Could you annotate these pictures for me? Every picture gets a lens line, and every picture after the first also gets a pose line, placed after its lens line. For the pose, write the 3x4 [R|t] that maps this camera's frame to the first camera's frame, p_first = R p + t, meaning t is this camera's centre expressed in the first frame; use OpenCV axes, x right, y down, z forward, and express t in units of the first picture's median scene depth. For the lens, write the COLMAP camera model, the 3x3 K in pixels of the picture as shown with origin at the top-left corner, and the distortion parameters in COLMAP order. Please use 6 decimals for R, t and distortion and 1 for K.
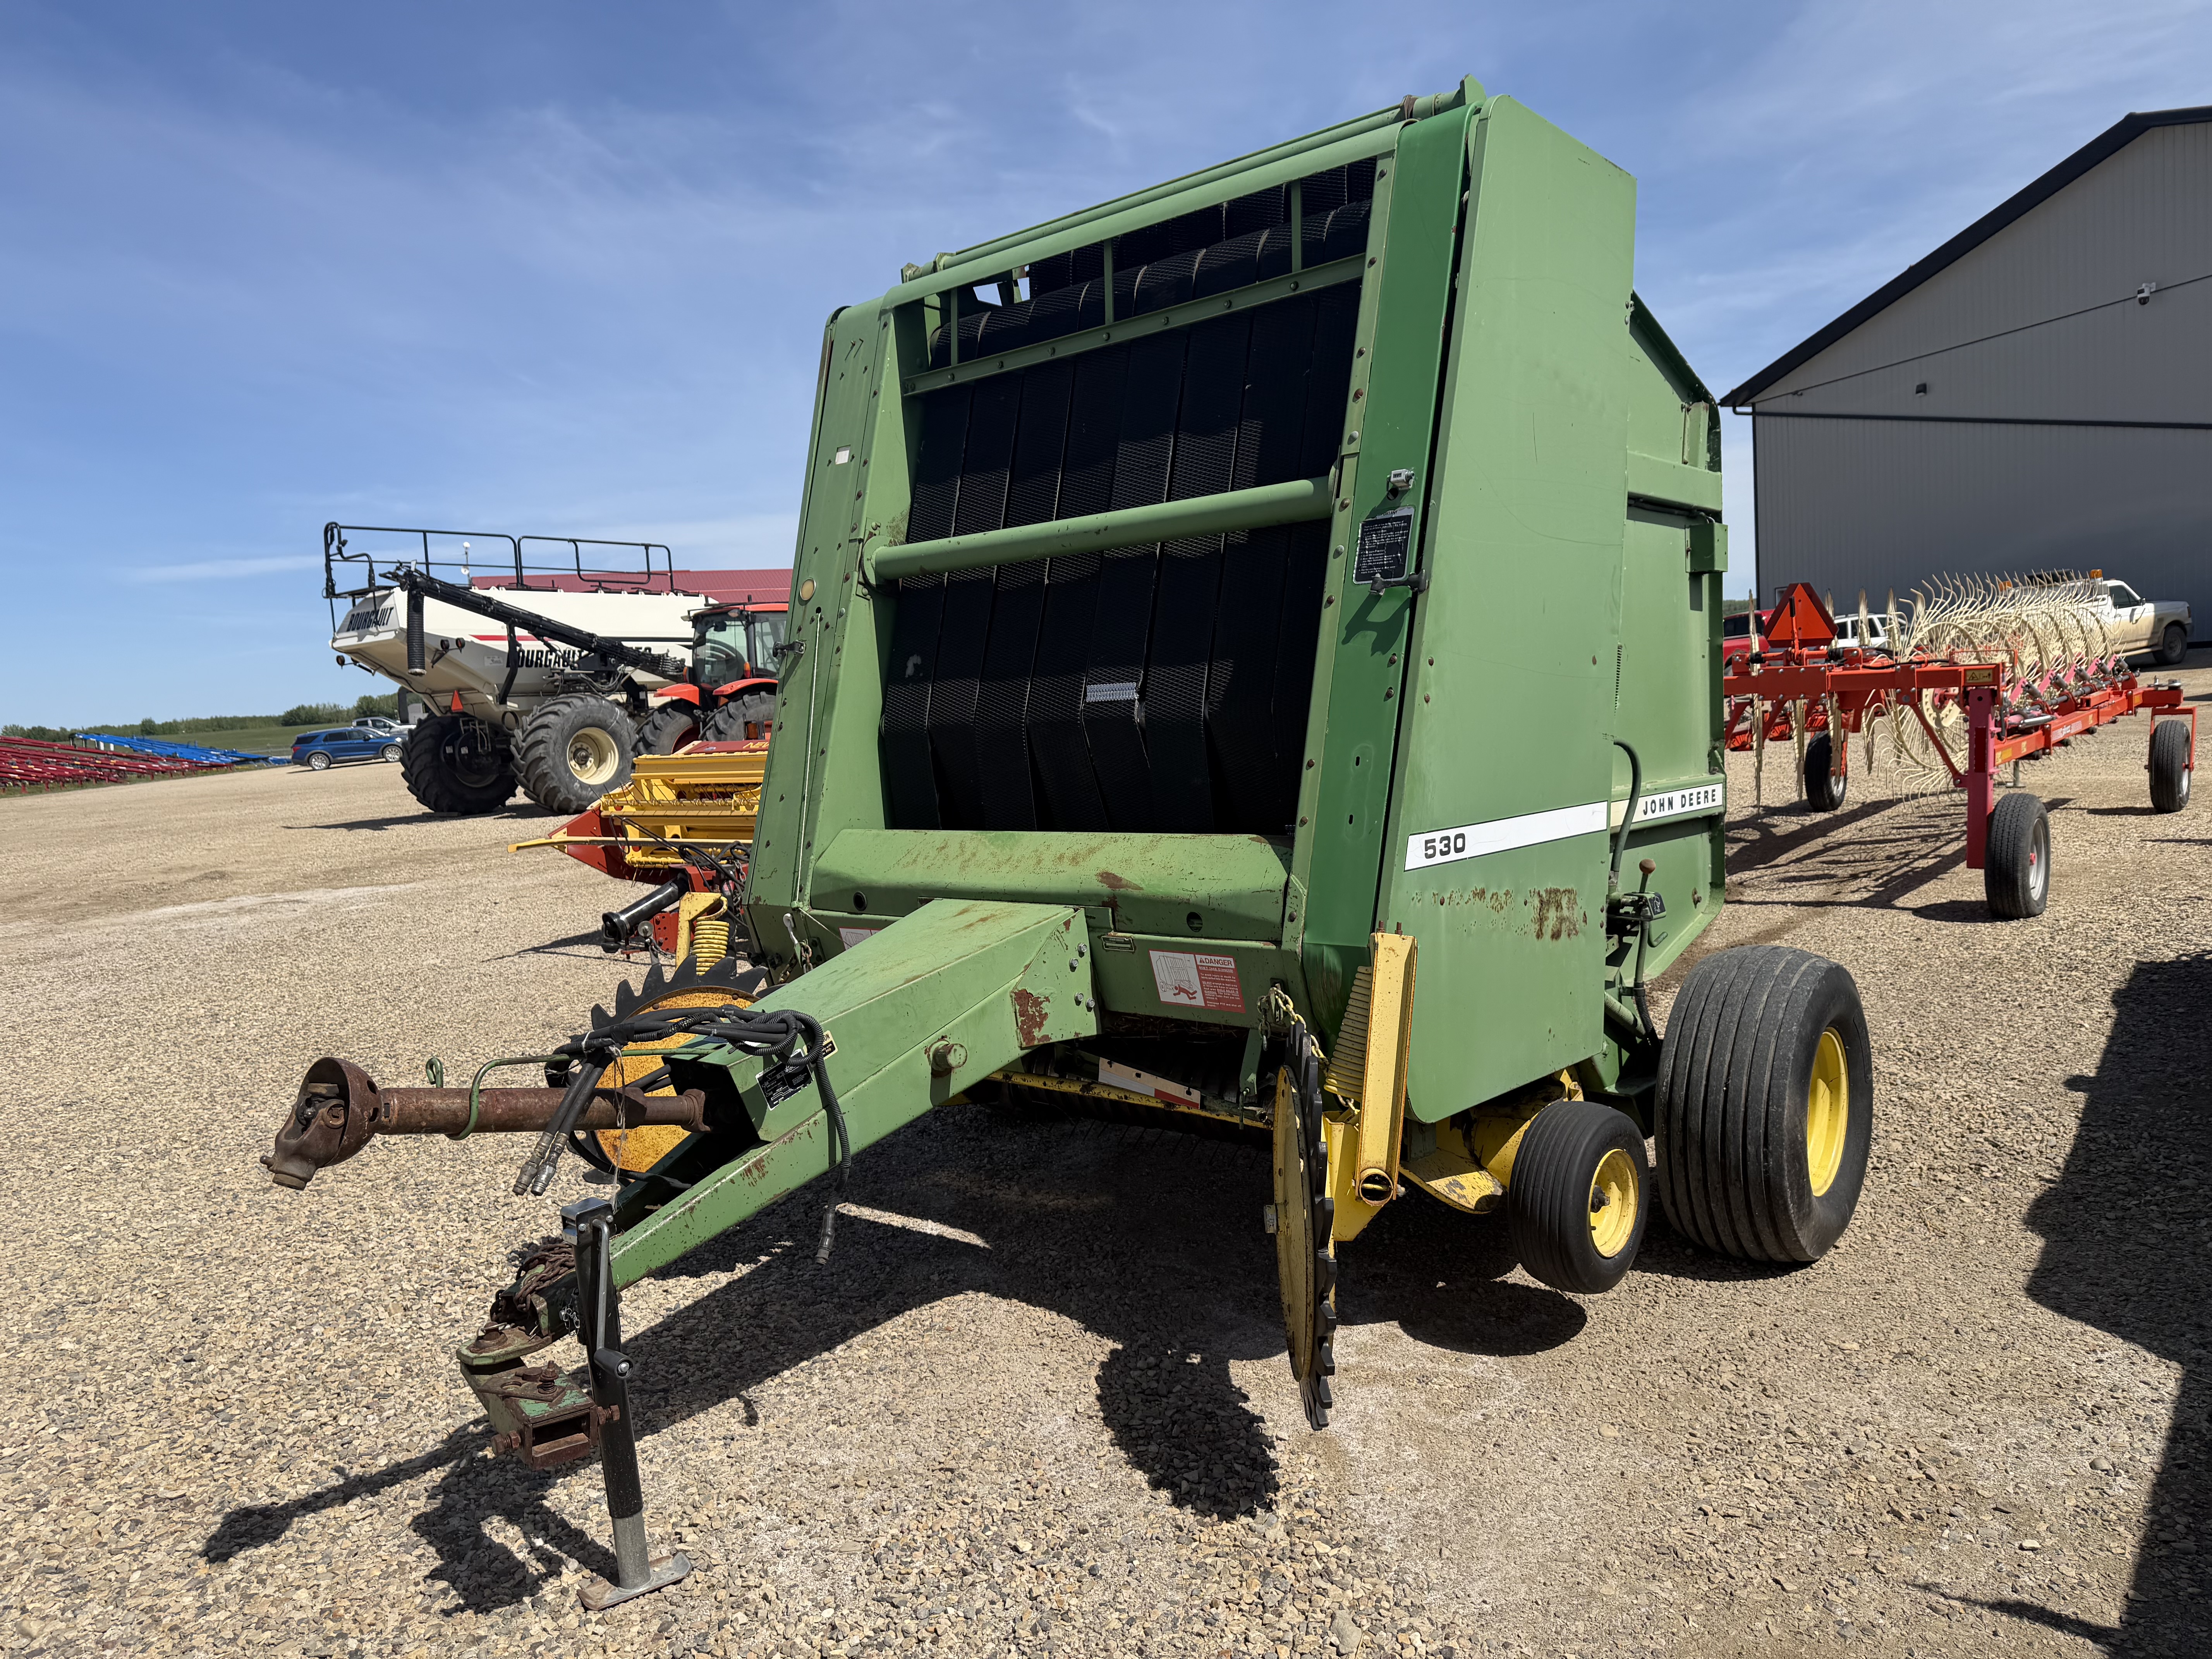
lens RADIAL K [[1565.1, 0, 1106.0], [0, 1565.1, 829.5], [0, 0, 1]] dist [0.032552, -0.026041]
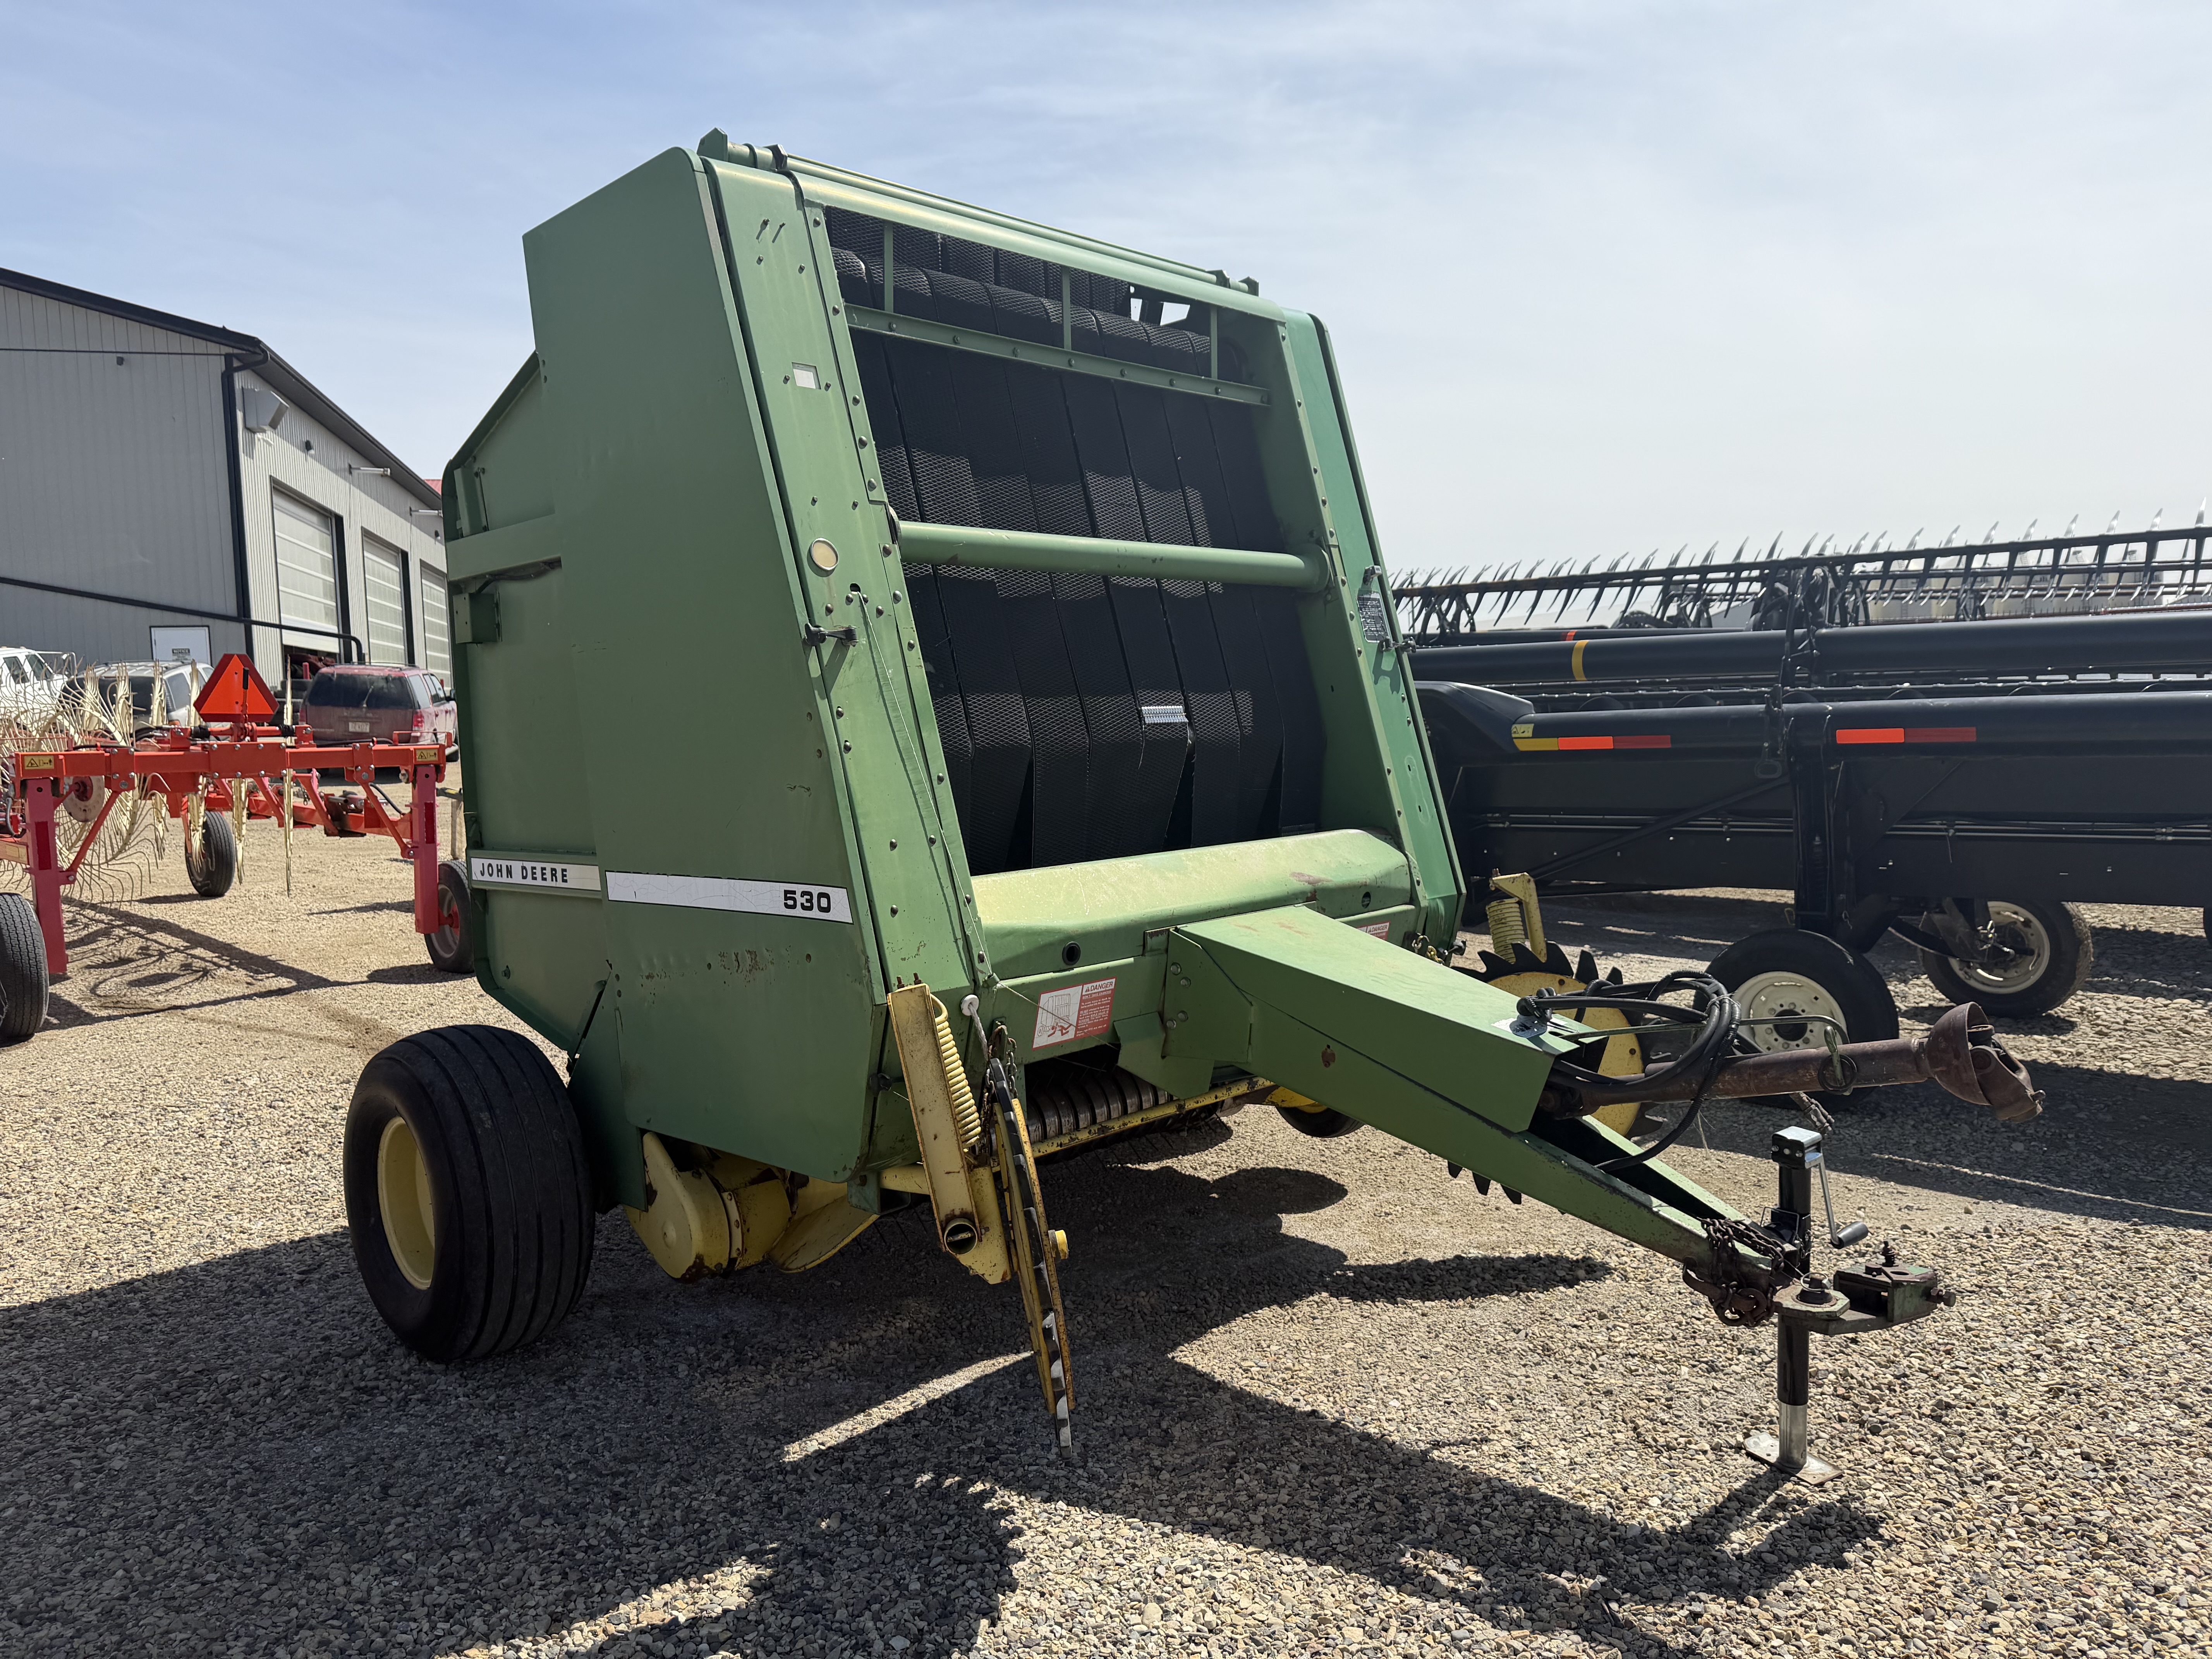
lens RADIAL K [[1565.1, 0, 1106.0], [0, 1565.1, 829.5], [0, 0, 1]] dist [0.032552, -0.026041]
pose [[0.052725, -0.022668, 0.998352, -1.122855], [0.103134, 0.994520, 0.017134, -0.036650], [-0.993269, 0.102061, 0.054774, 1.067704]]
